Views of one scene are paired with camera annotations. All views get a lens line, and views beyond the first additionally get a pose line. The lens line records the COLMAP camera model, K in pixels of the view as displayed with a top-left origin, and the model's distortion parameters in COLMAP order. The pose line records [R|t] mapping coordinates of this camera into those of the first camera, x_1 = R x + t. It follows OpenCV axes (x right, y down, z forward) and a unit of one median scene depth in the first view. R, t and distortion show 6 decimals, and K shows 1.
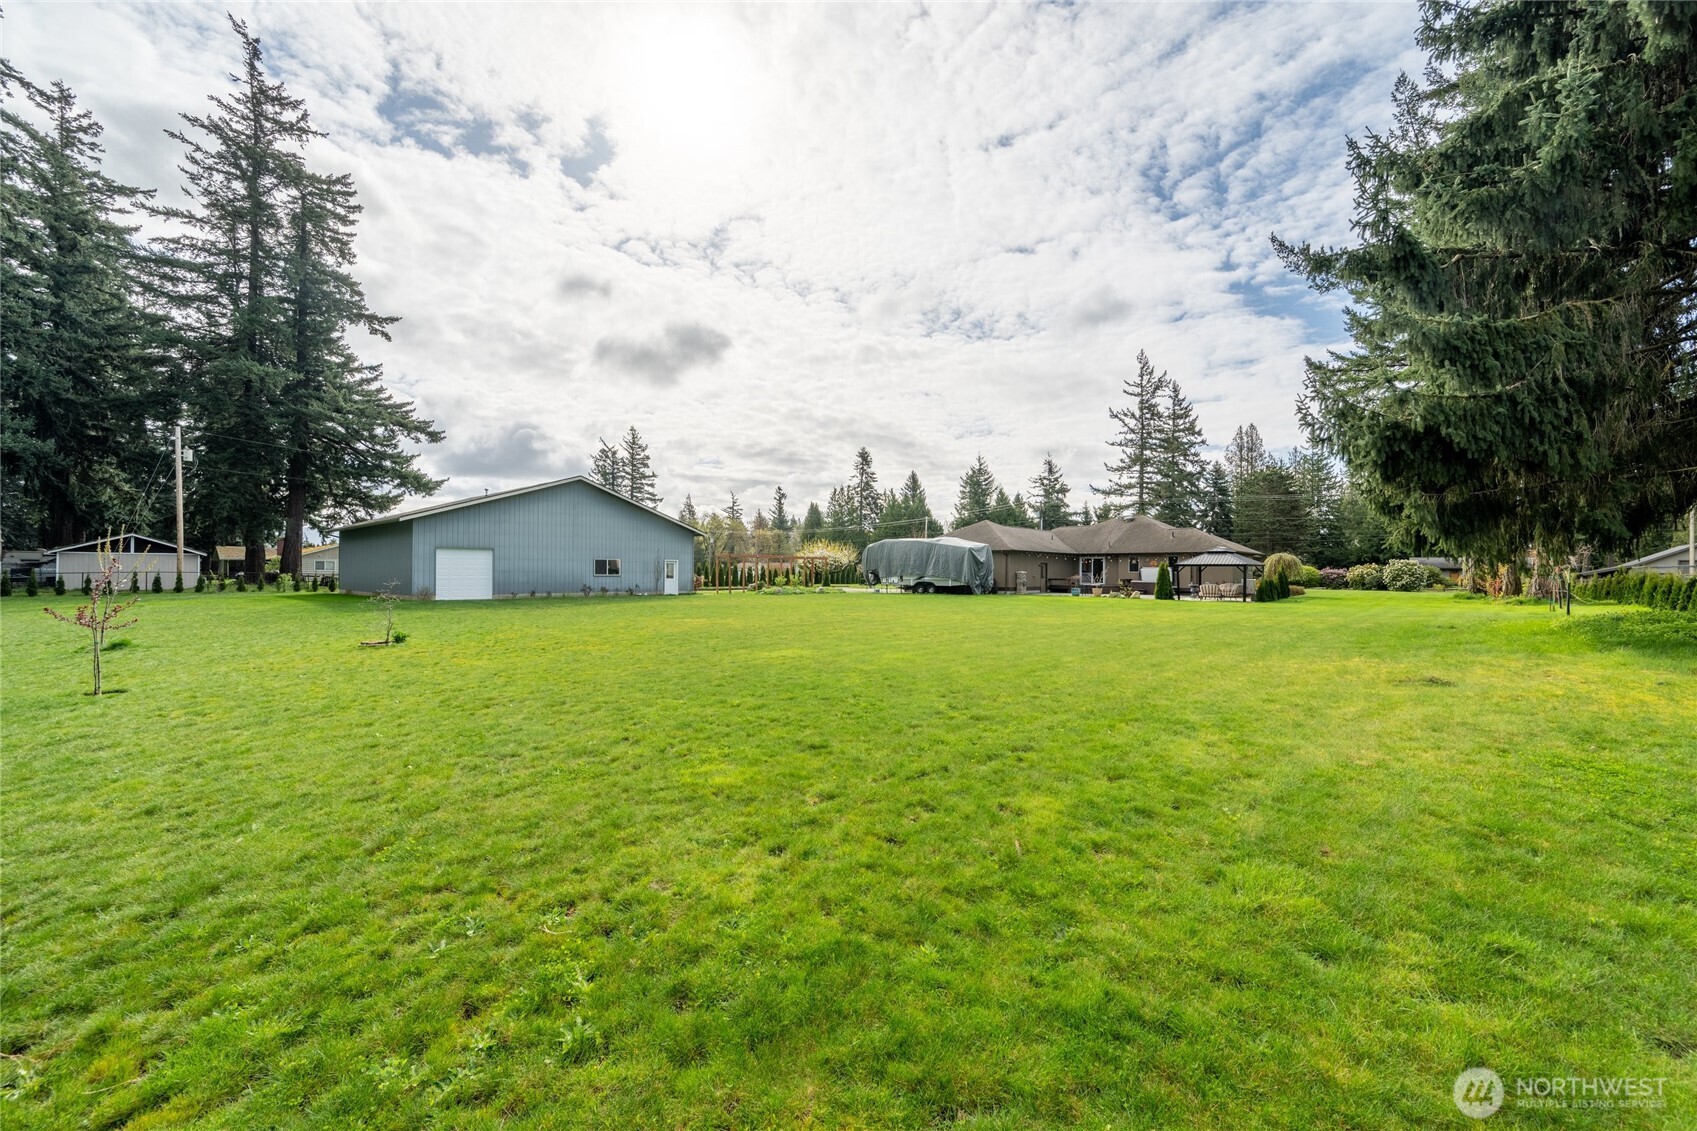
lens RADIAL K [[662.6, 0, 848.5], [0, 662.6, 565.5], [0, 0, 1]] dist [-0.000788, 0.000113]
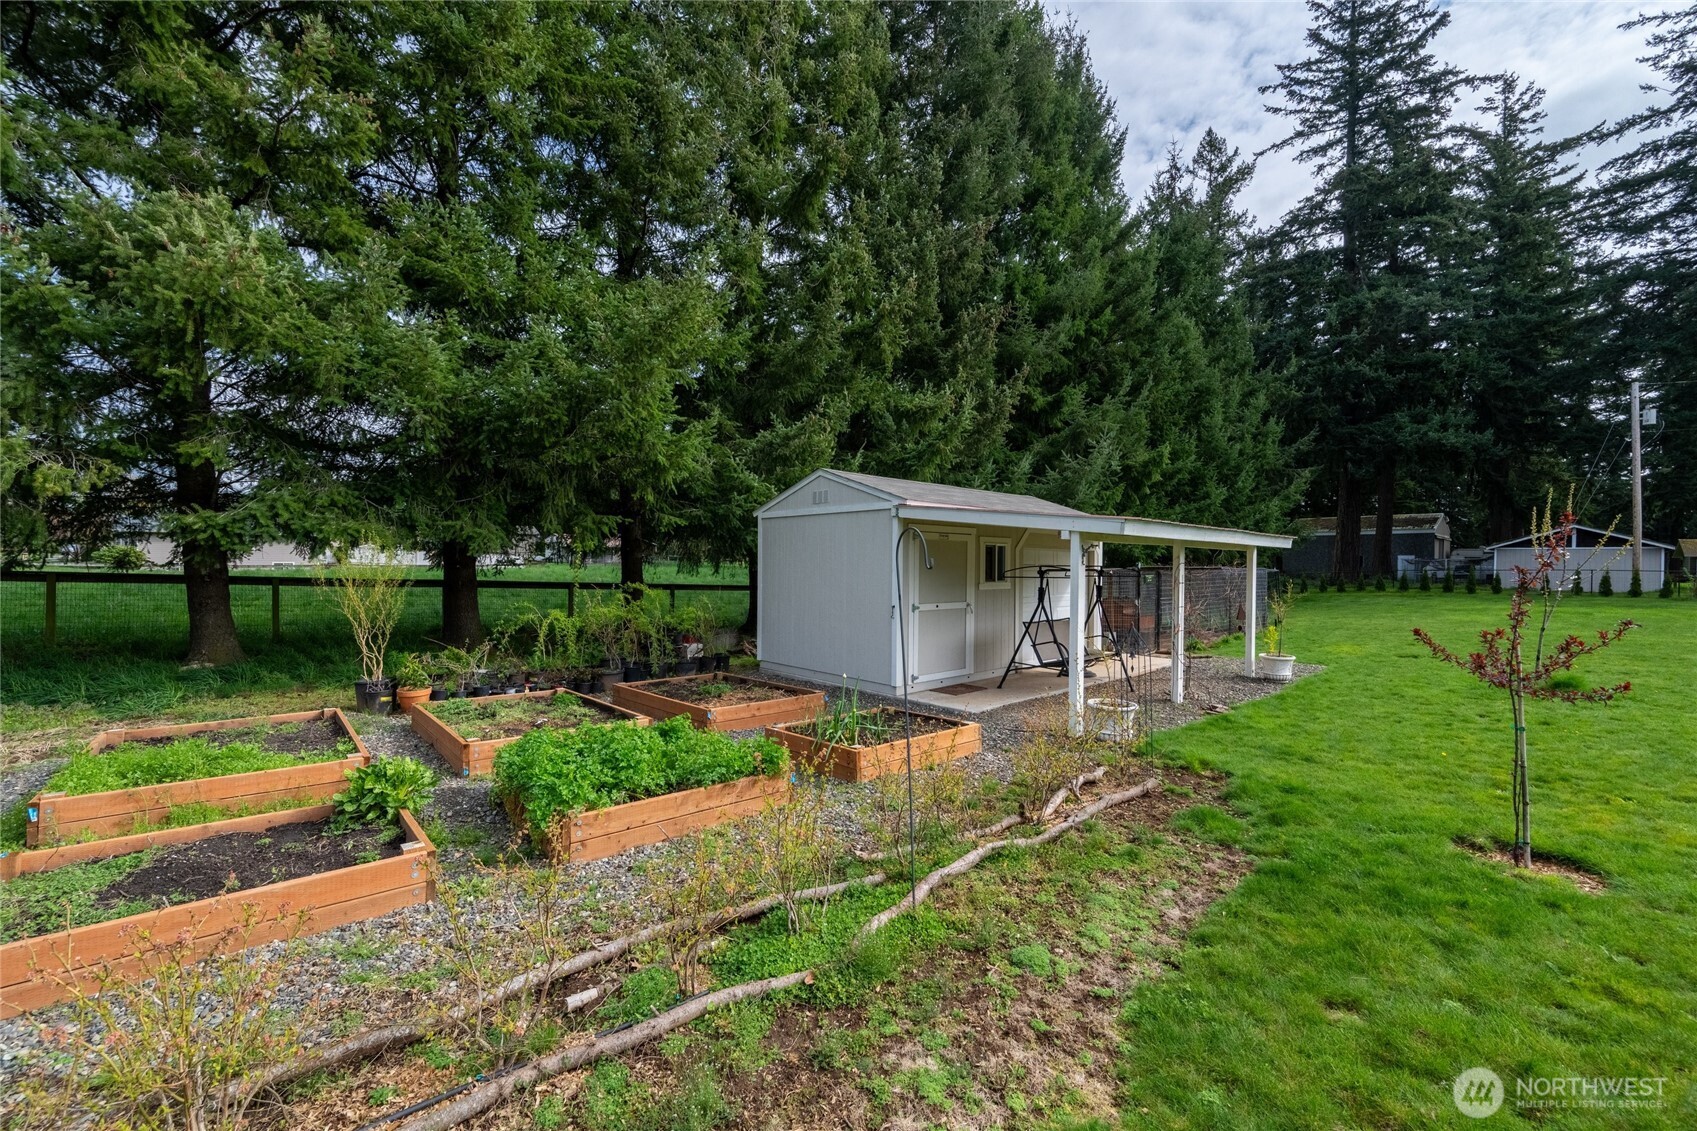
lens RADIAL K [[662.6, 0, 848.5], [0, 662.6, 565.5], [0, 0, 1]] dist [-0.000788, 0.000113]
pose [[-0.092884, 0.000303, -0.995677, -0.161854], [-0.001823, 0.999998, 0.000474, 0.005494], [0.995675, 0.001859, -0.092883, 0.162533]]
